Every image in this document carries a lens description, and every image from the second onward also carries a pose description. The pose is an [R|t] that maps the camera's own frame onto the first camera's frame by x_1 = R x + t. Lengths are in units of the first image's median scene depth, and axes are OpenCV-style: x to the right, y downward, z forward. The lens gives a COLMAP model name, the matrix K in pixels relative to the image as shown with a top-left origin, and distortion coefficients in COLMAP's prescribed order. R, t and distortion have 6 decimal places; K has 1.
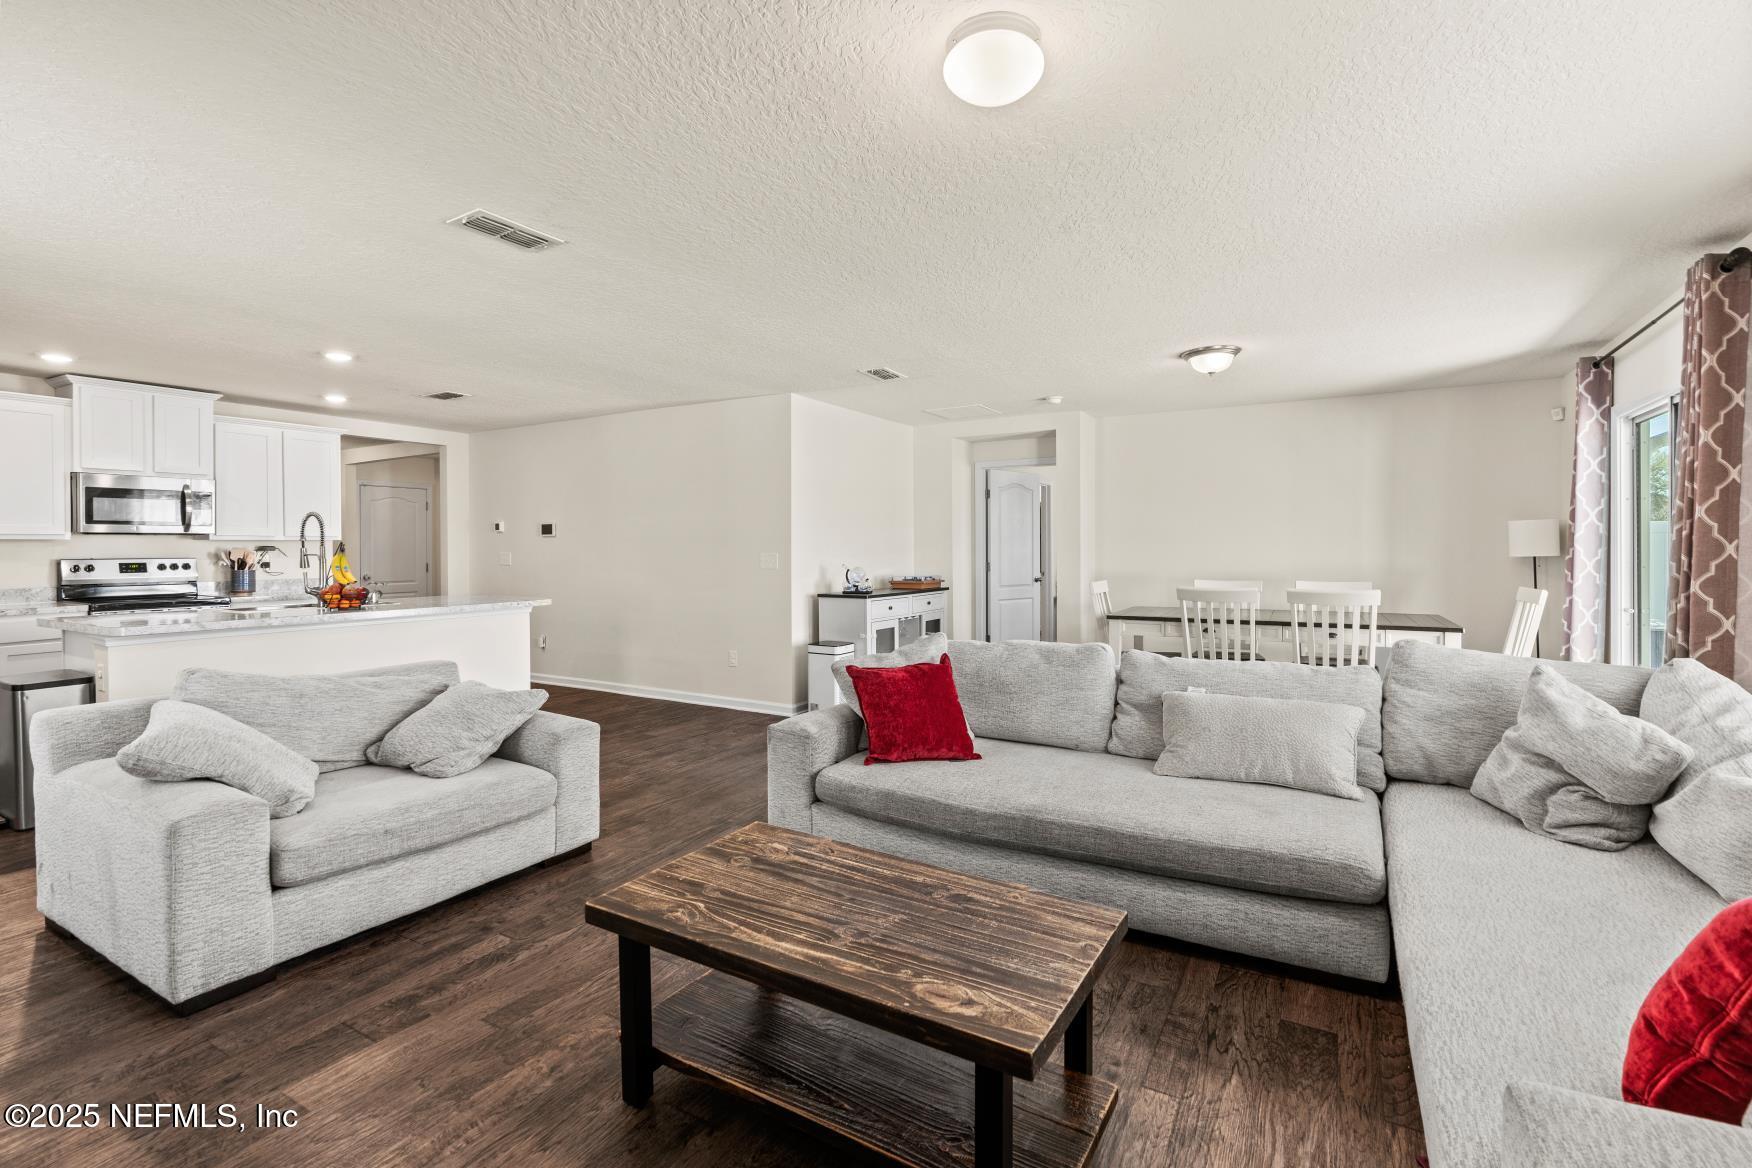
lens RADIAL K [[784.9, 0, 872.7], [0, 784.9, 554.3], [0, 0, 1]] dist [-0.004715, -0.001049]
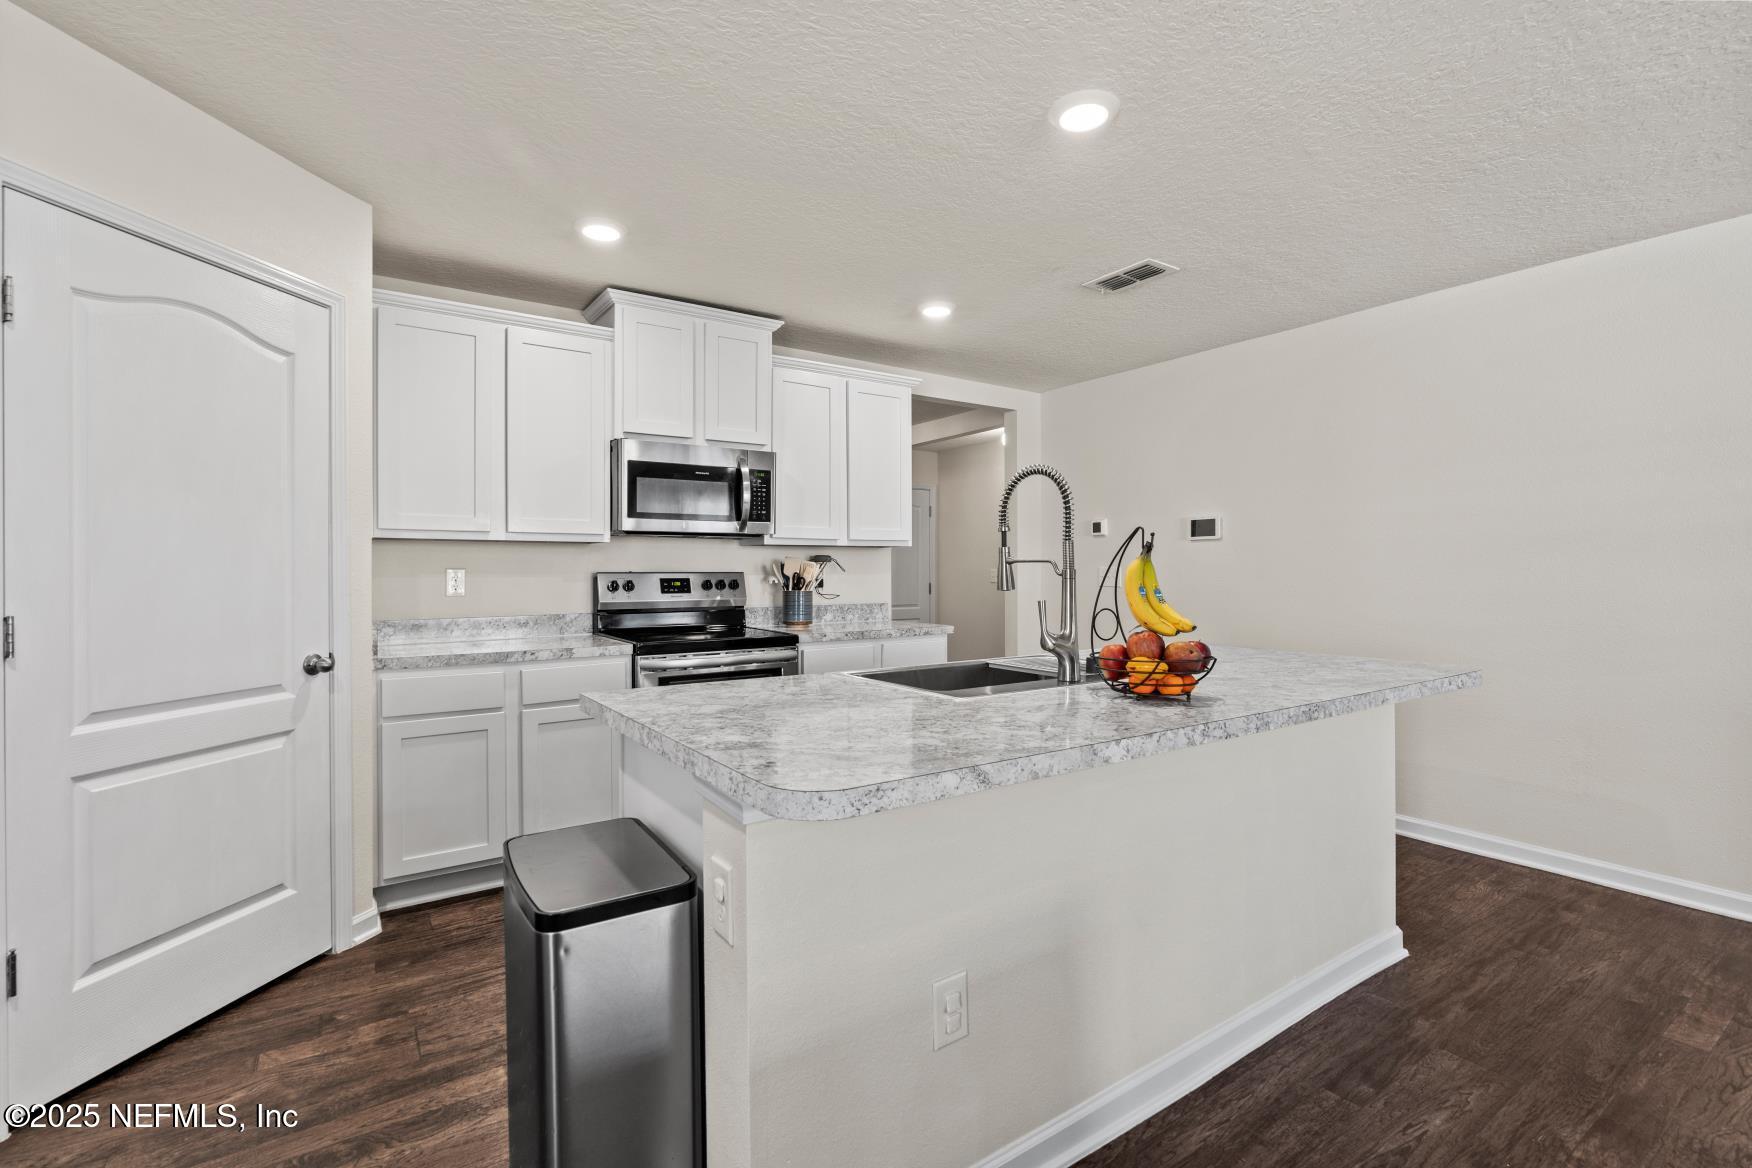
lens RADIAL K [[793.7, 0, 886.7], [0, 793.7, 581.4], [0, 0, 1]] dist [-0.034591, 0.012587]
pose [[0.907821, 0.008546, -0.419270, -0.498492], [-0.005450, 0.999948, 0.008580, 0.006682], [0.419322, -0.005504, 0.907821, 0.456958]]
